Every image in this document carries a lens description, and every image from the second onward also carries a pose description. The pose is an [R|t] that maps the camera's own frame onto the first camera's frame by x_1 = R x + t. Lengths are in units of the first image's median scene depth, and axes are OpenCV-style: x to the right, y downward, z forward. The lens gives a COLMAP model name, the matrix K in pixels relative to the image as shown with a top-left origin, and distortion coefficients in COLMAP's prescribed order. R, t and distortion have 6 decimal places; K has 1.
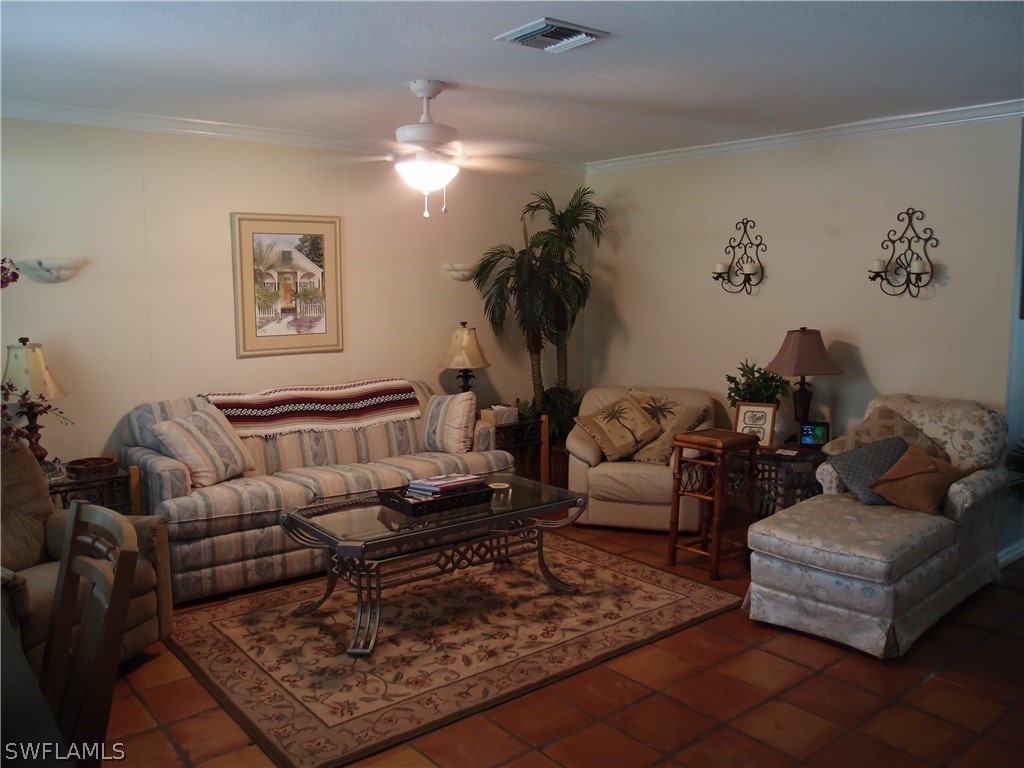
lens RADIAL K [[848.8, 0, 513.0], [0, 848.8, 383.4], [0, 0, 1]] dist [-0.046026, -0.001110]
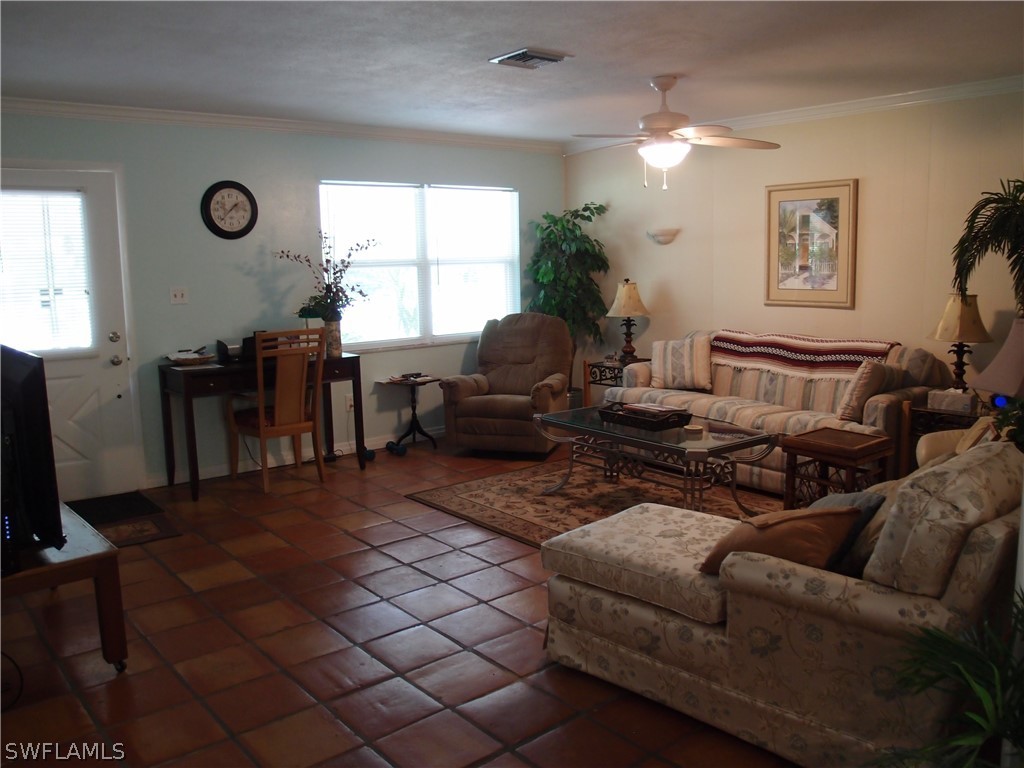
lens RADIAL K [[848.8, 0, 513.7], [0, 848.8, 382.8], [0, 0, 1]] dist [-0.046026, -0.001110]
pose [[0.006355, 0.154728, -0.987937, 0.907022], [-0.103562, 0.982746, 0.153249, -0.070187], [0.994603, 0.101339, 0.022269, 0.624976]]
